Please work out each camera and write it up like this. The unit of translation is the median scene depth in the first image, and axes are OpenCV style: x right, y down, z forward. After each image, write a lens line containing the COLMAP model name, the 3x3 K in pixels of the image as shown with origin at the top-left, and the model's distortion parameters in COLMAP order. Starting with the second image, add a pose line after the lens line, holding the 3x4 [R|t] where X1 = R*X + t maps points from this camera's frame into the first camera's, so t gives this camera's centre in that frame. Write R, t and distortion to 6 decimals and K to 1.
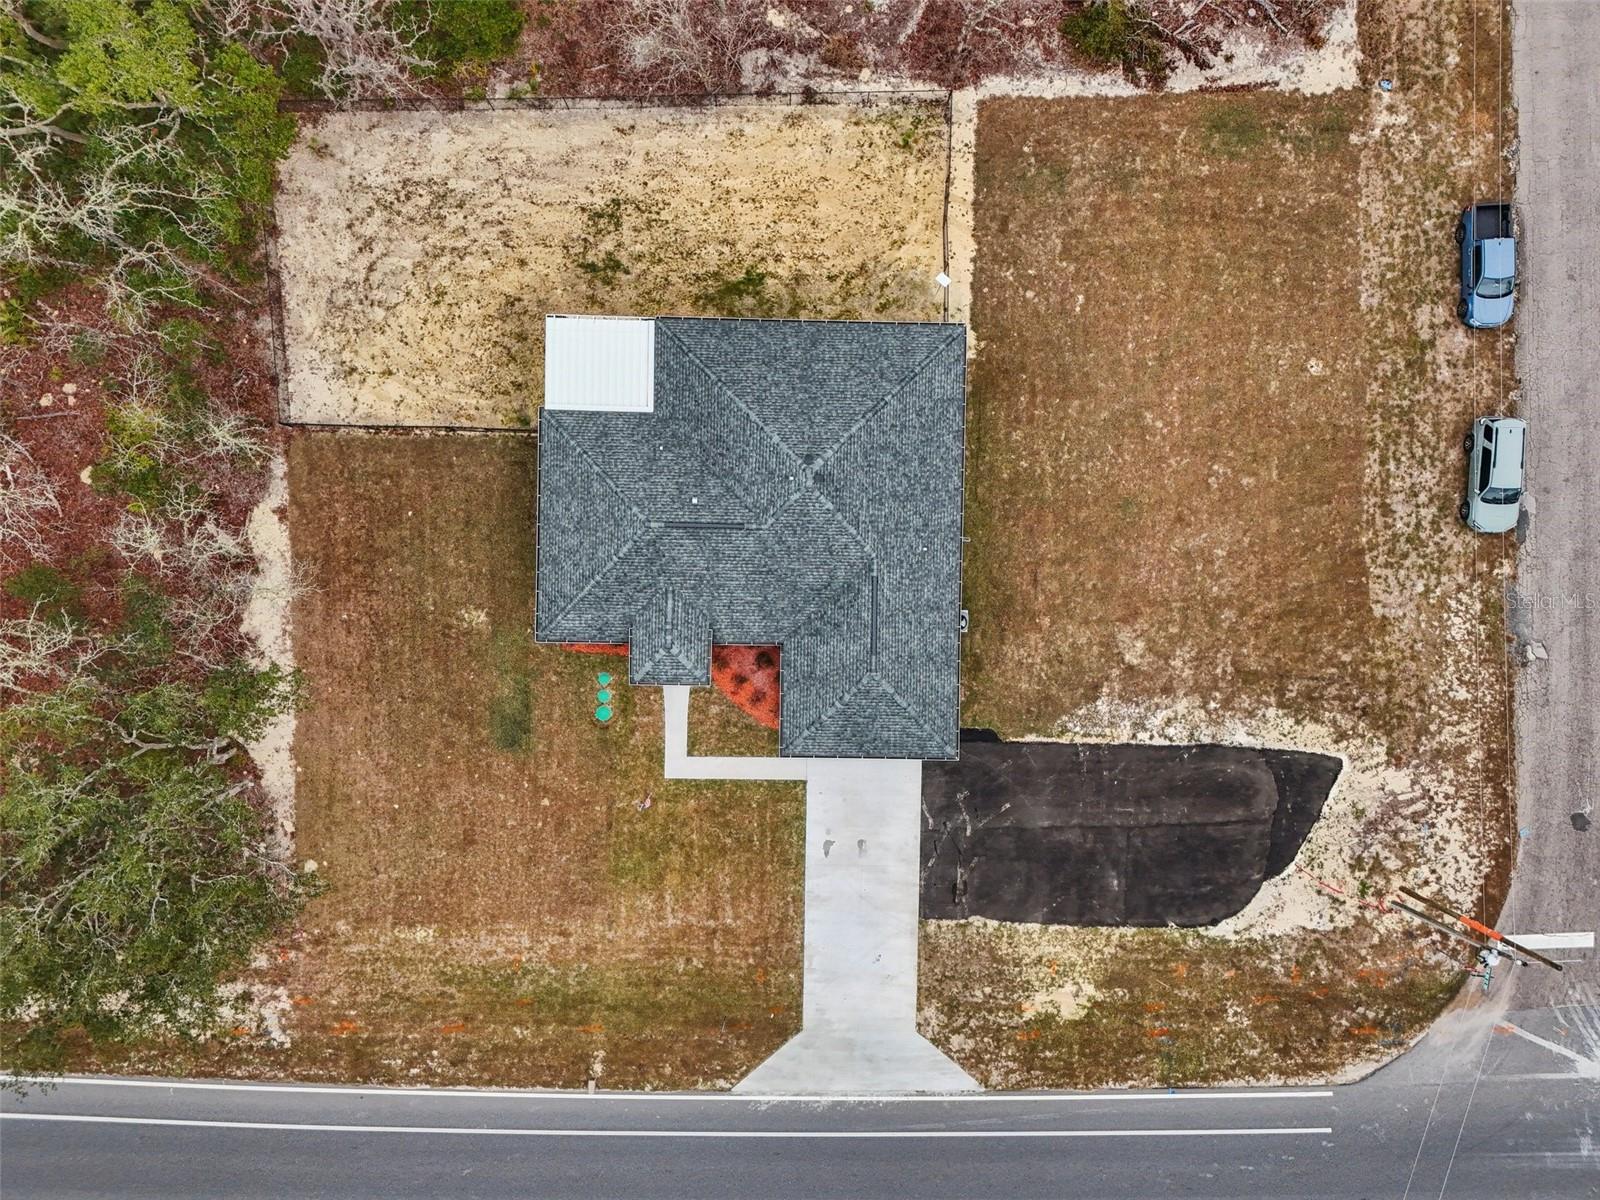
lens RADIAL K [[1197.8, 0, 801.5], [0, 1197.8, 599.0], [0, 0, 1]] dist [0.073684, -0.063002]
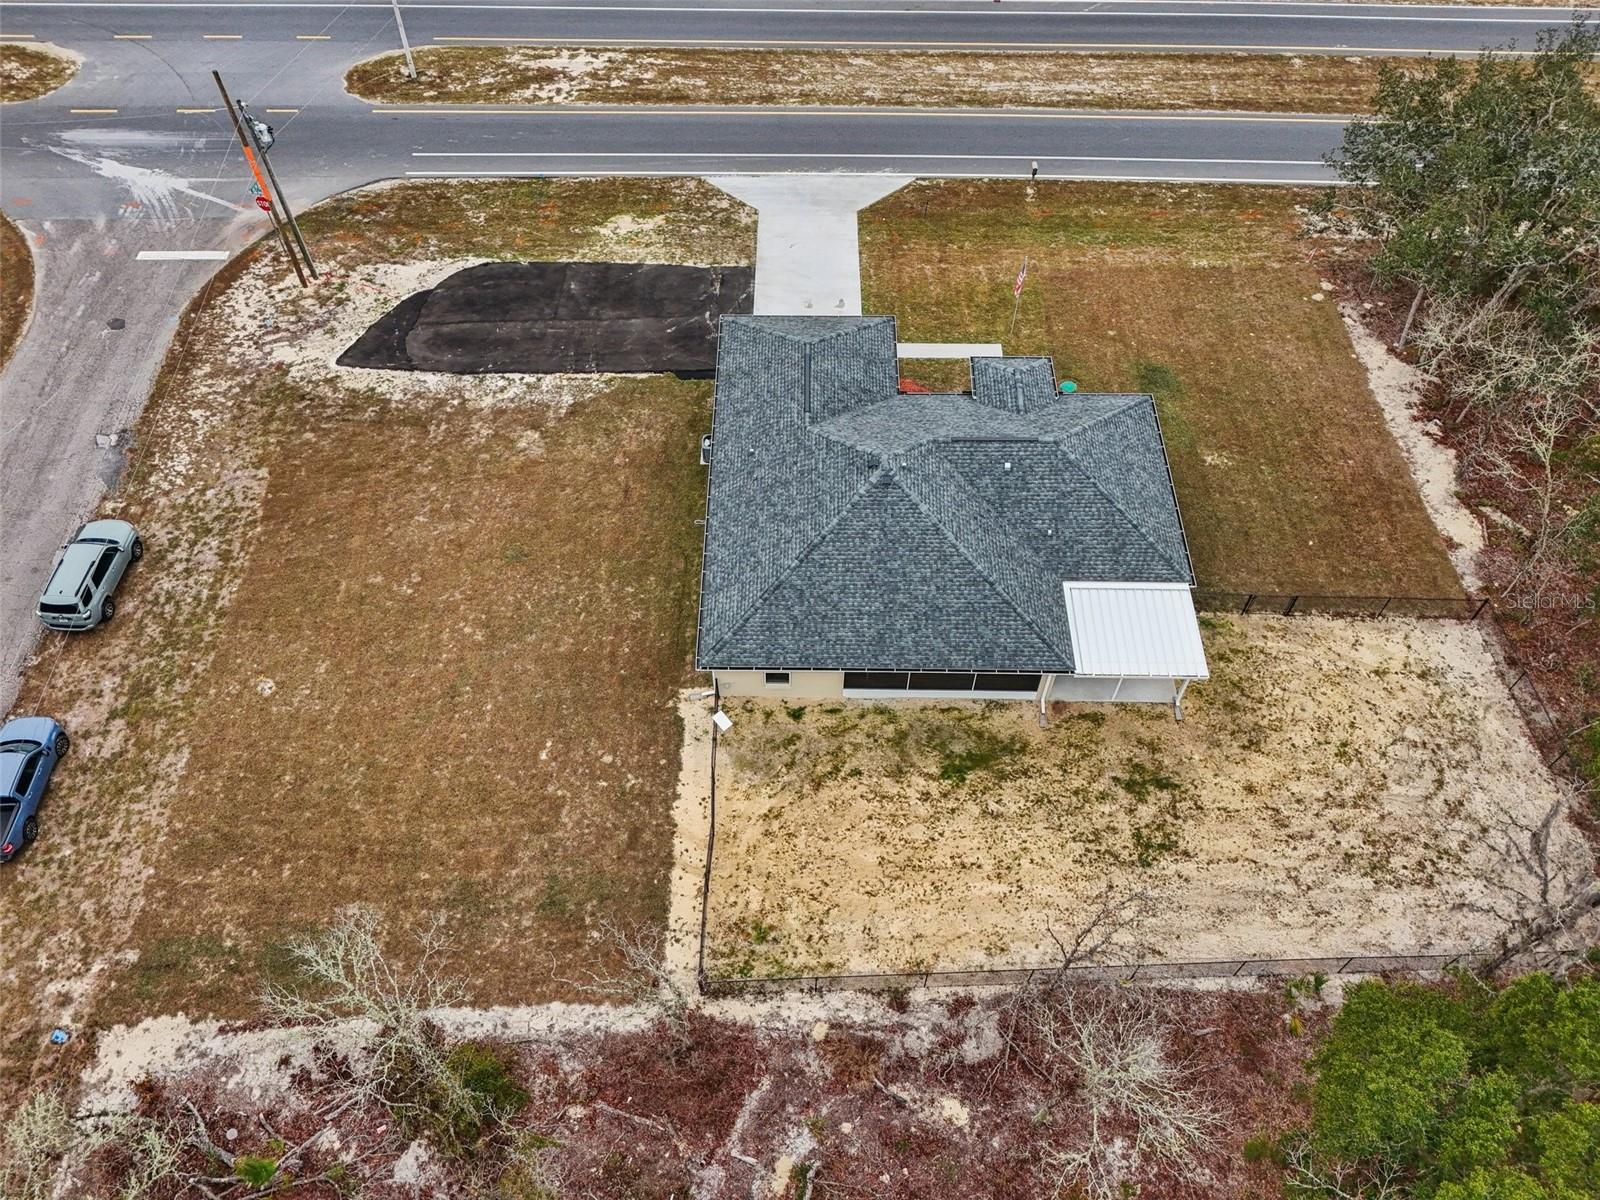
lens RADIAL K [[1197.8, 0, 803.7], [0, 1197.8, 589.2], [0, 0, 1]] dist [0.073684, -0.063002]
pose [[-0.999760, -0.004393, -0.021457, 0.076077], [-0.009061, -0.808965, 0.587787, -0.621990], [-0.019940, 0.587840, 0.808731, 0.285962]]
